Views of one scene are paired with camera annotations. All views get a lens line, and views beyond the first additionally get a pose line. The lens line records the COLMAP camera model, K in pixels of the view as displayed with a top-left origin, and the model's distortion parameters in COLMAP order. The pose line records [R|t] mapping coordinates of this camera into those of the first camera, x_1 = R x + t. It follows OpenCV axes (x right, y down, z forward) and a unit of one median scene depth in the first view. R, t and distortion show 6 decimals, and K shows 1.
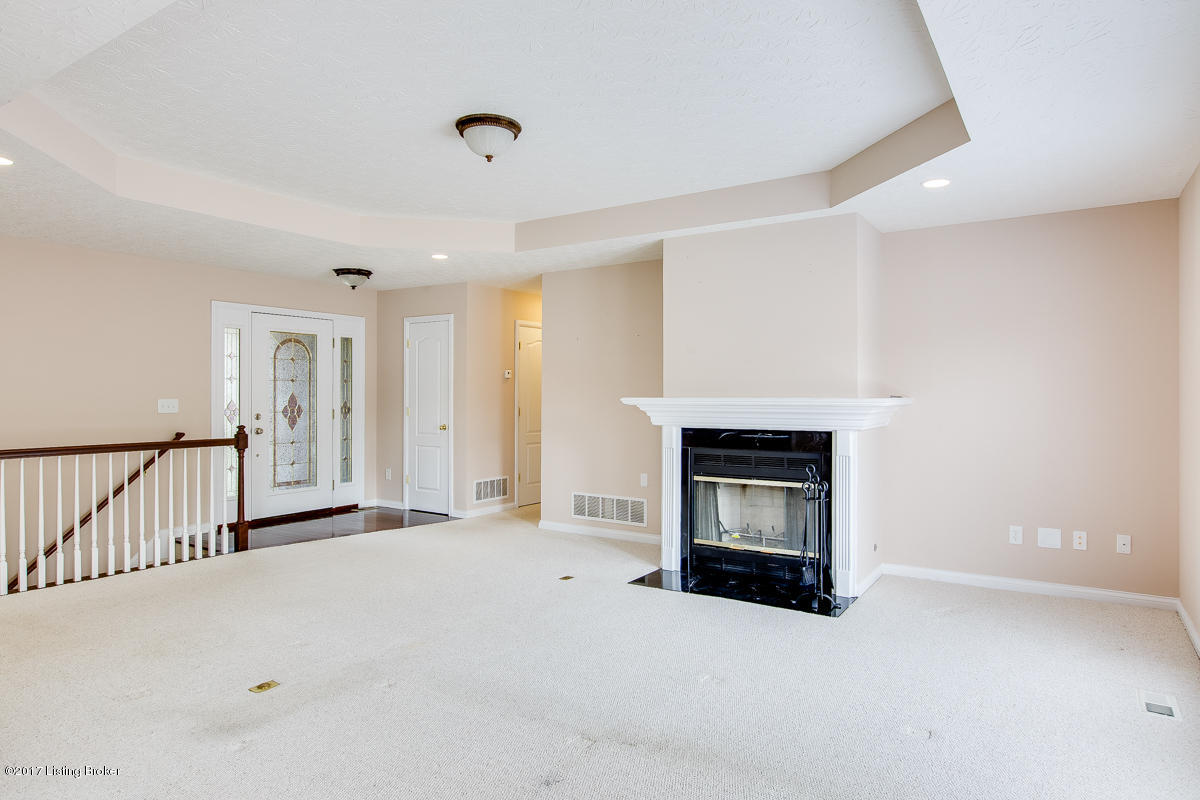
lens RADIAL K [[743.4, 0, 595.5], [0, 743.4, 397.7], [0, 0, 1]] dist [-0.005559, -0.000386]
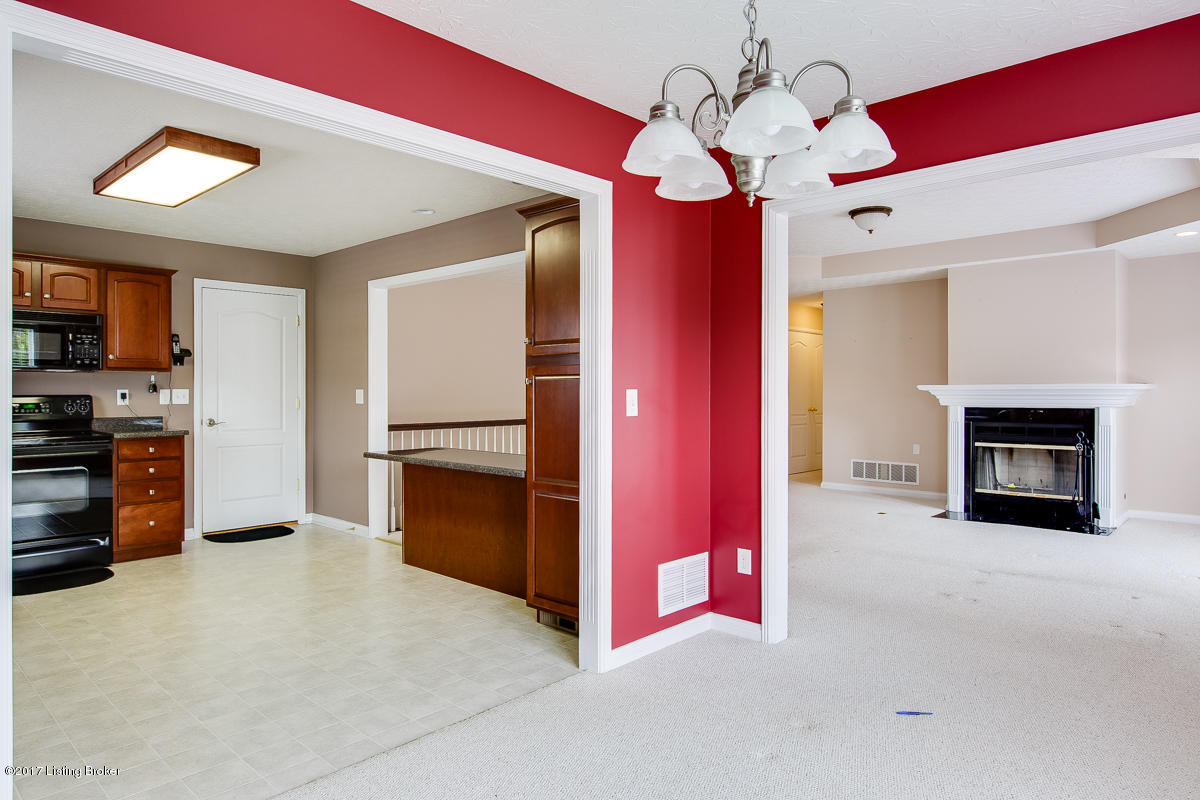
lens RADIAL K [[743.4, 0, 604.4], [0, 743.4, 398.4], [0, 0, 1]] dist [-0.005559, -0.000386]
pose [[0.984016, 0.000670, -0.178077, -0.293267], [0.000536, 0.999977, 0.006727, 0.014959], [0.178077, -0.006715, 0.983994, -0.457911]]
